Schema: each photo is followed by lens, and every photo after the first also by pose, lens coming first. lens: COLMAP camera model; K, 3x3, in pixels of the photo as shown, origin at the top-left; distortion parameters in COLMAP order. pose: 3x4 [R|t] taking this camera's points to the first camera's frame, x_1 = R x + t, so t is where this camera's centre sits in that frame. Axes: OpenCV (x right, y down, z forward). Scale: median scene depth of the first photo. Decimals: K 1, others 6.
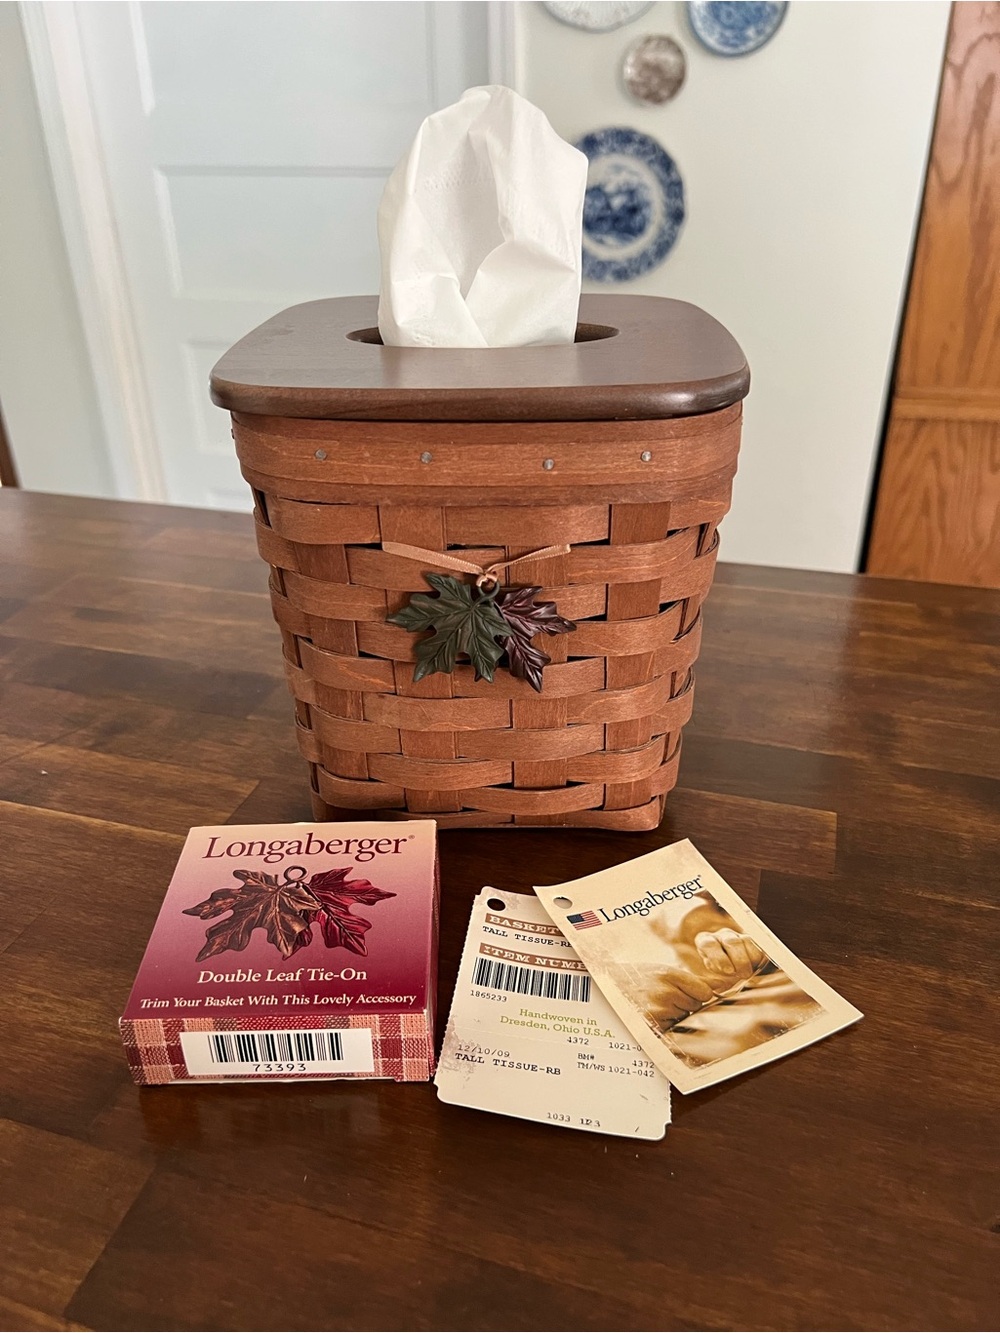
lens RADIAL K [[994.4, 0, 505.2], [0, 994.4, 665.7], [0, 0, 1]] dist [0.012620, -0.029059]
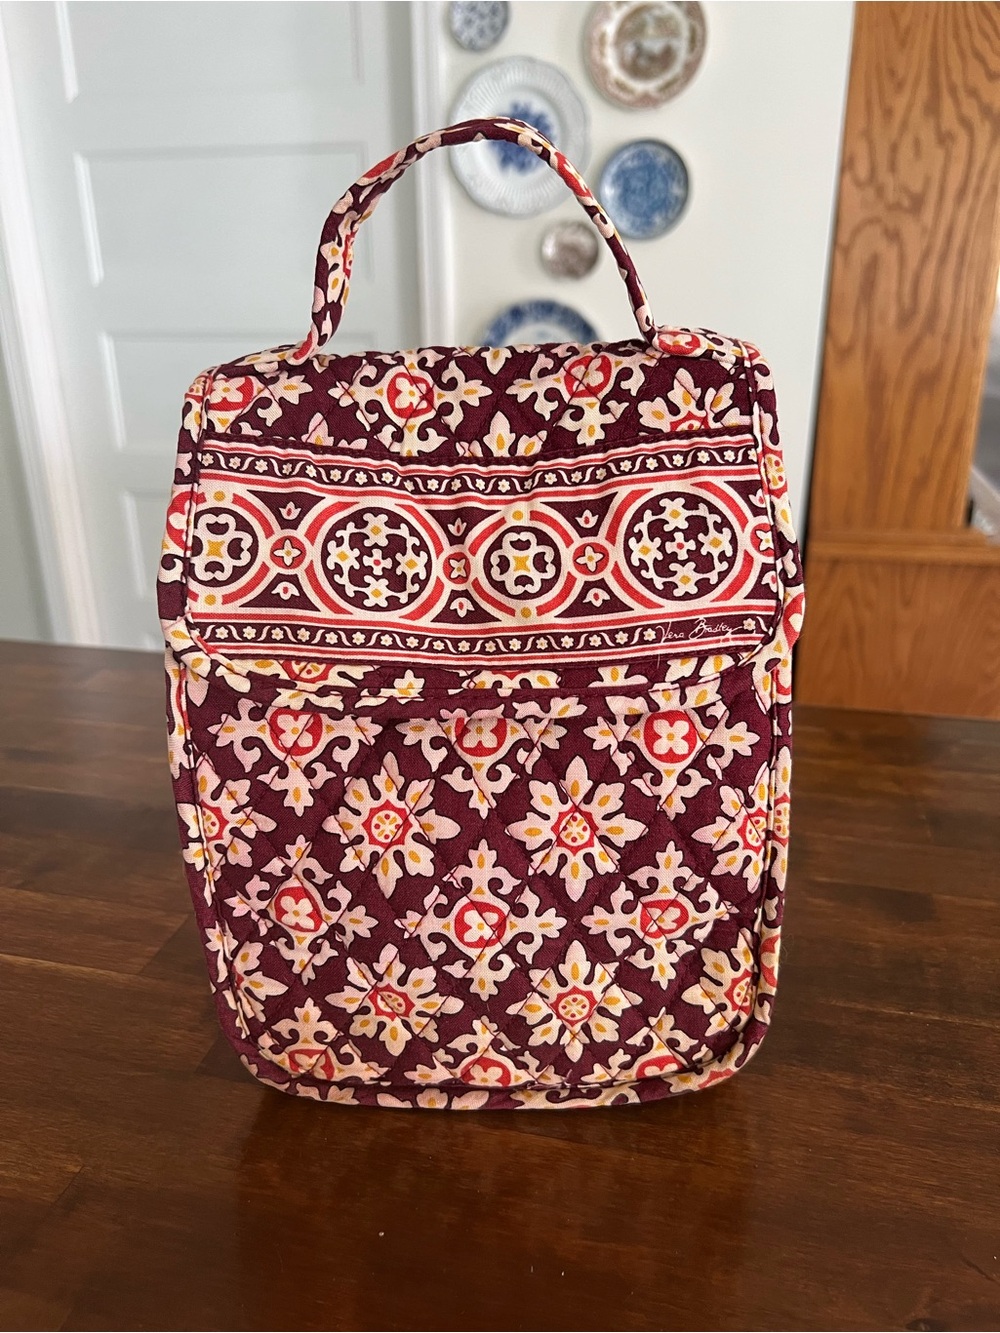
lens RADIAL K [[994.4, 0, 503.2], [0, 994.4, 671.4], [0, 0, 1]] dist [0.012620, -0.029059]
pose [[0.998239, -0.017089, 0.056797, 0.016773], [0.024621, 0.990583, -0.134681, 0.015650], [-0.053960, 0.135842, 0.989260, -0.047039]]
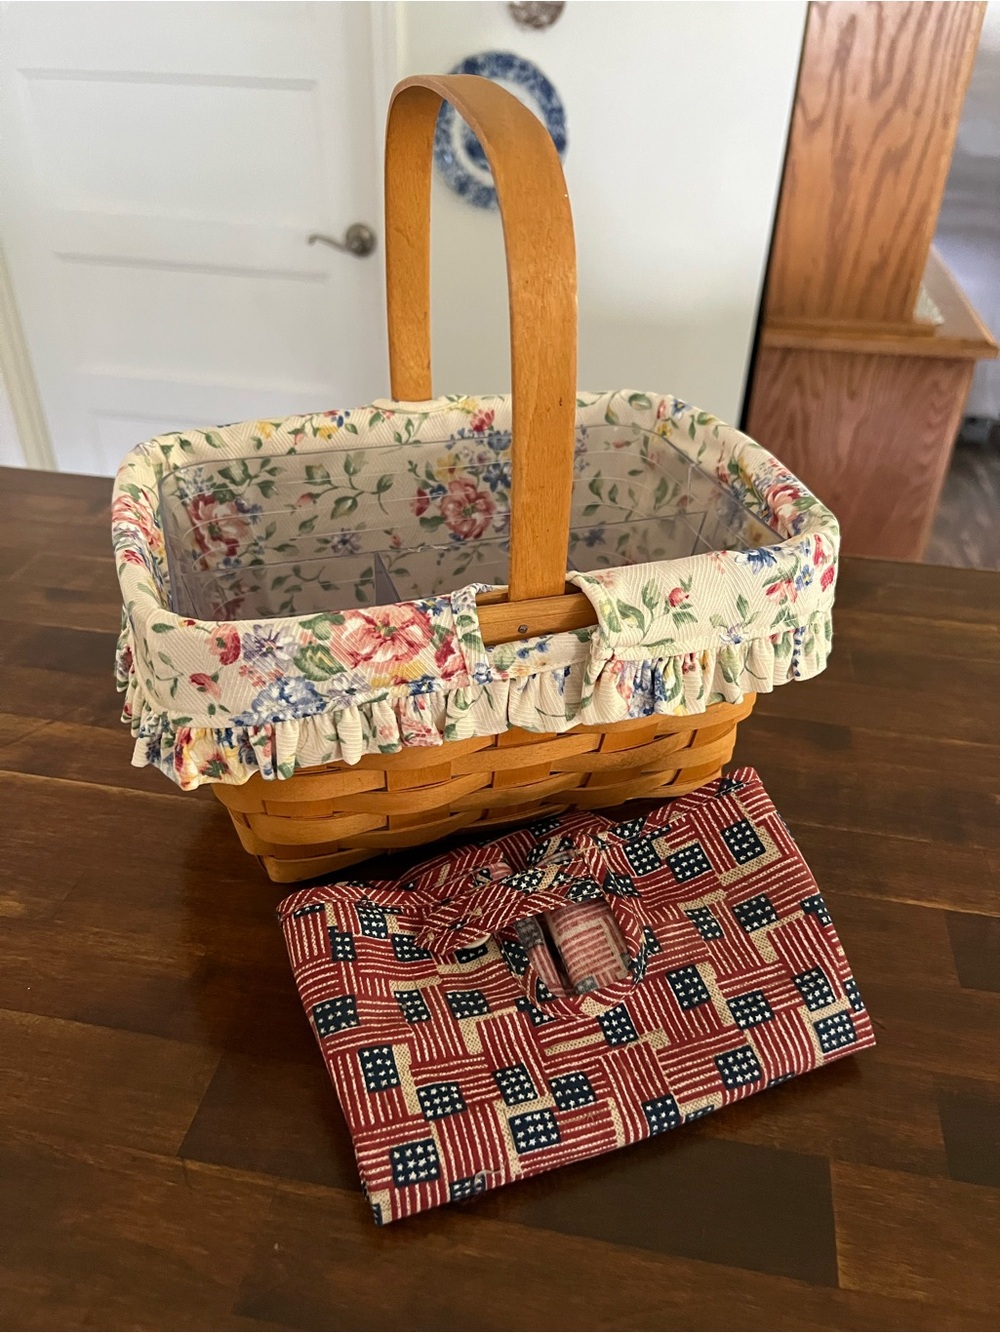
lens RADIAL K [[994.4, 0, 499.6], [0, 994.4, 664.3], [0, 0, 1]] dist [0.012620, -0.029059]
pose [[0.993382, -0.032693, 0.110109, -0.069925], [0.021693, 0.994785, 0.099658, -0.099331], [-0.112793, -0.096609, 0.988911, -0.223109]]
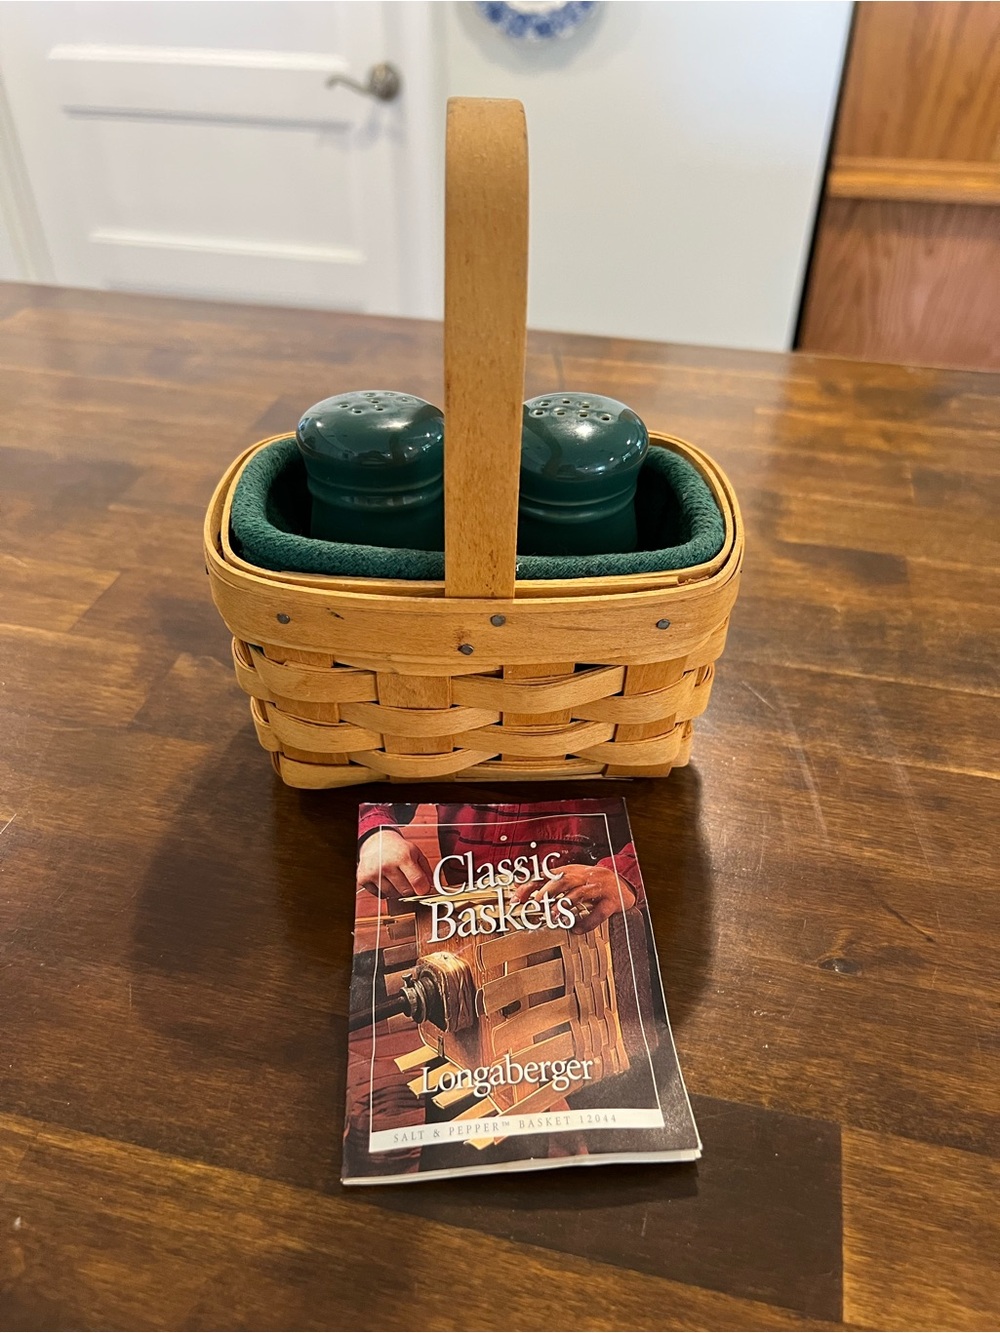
lens RADIAL K [[994.4, 0, 505.6], [0, 994.4, 658.3], [0, 0, 1]] dist [0.012620, -0.029059]
pose [[0.997980, -0.028119, 0.056964, 0.063954], [0.017414, 0.983446, 0.180365, 0.031591], [-0.061092, -0.179008, 0.981949, 0.026844]]
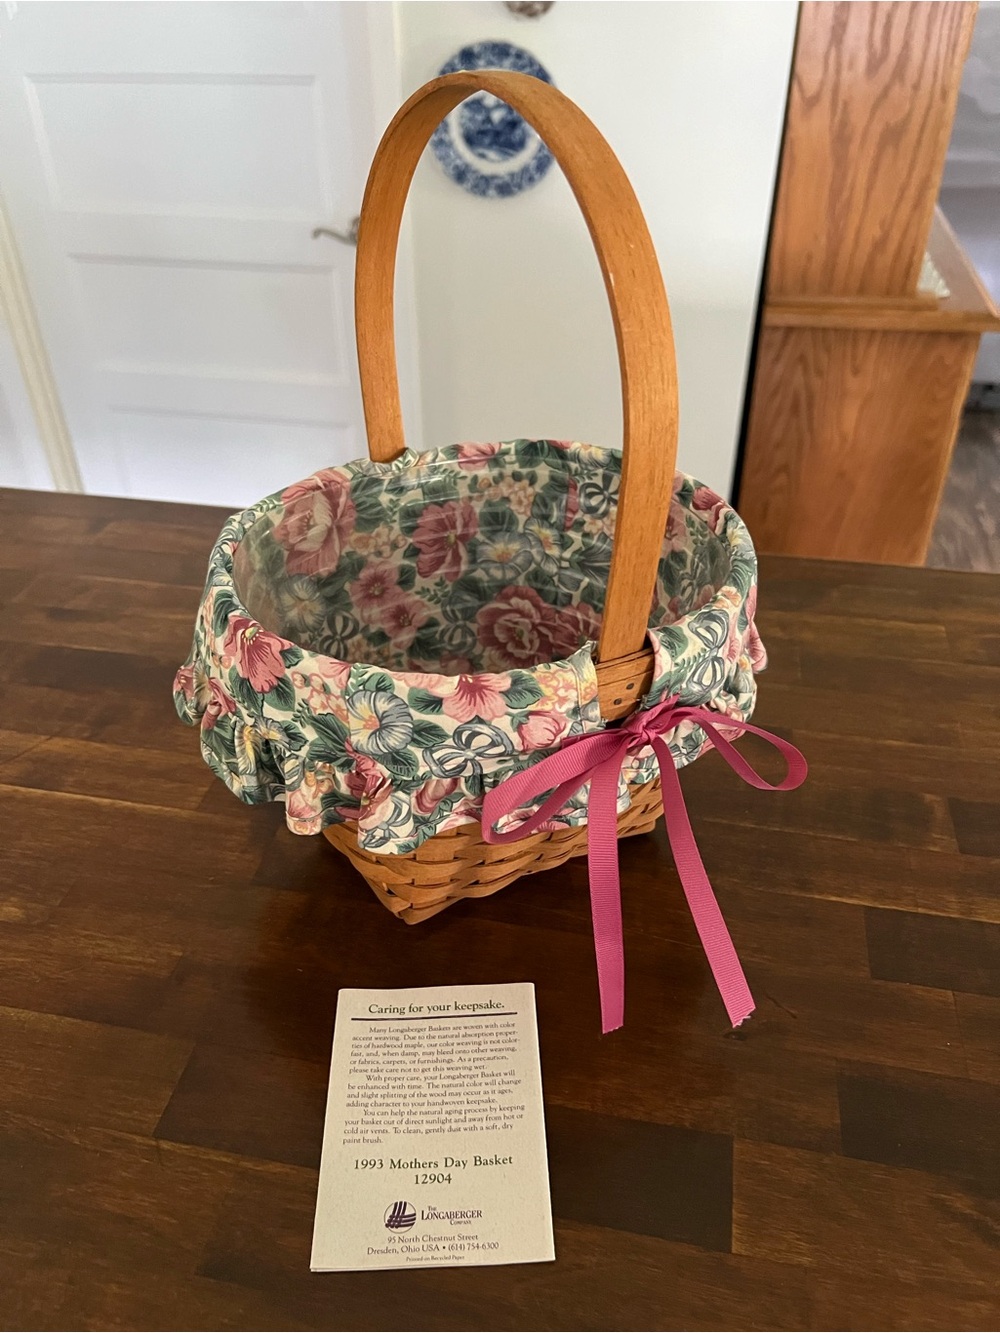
lens RADIAL K [[994.4, 0, 495.9], [0, 994.4, 658.4], [0, 0, 1]] dist [0.012620, -0.029059]
pose [[0.995635, -0.054452, 0.075799, 0.015176], [0.045019, 0.991628, 0.121022, -0.159873], [-0.081755, -0.117082, 0.989752, -0.313050]]
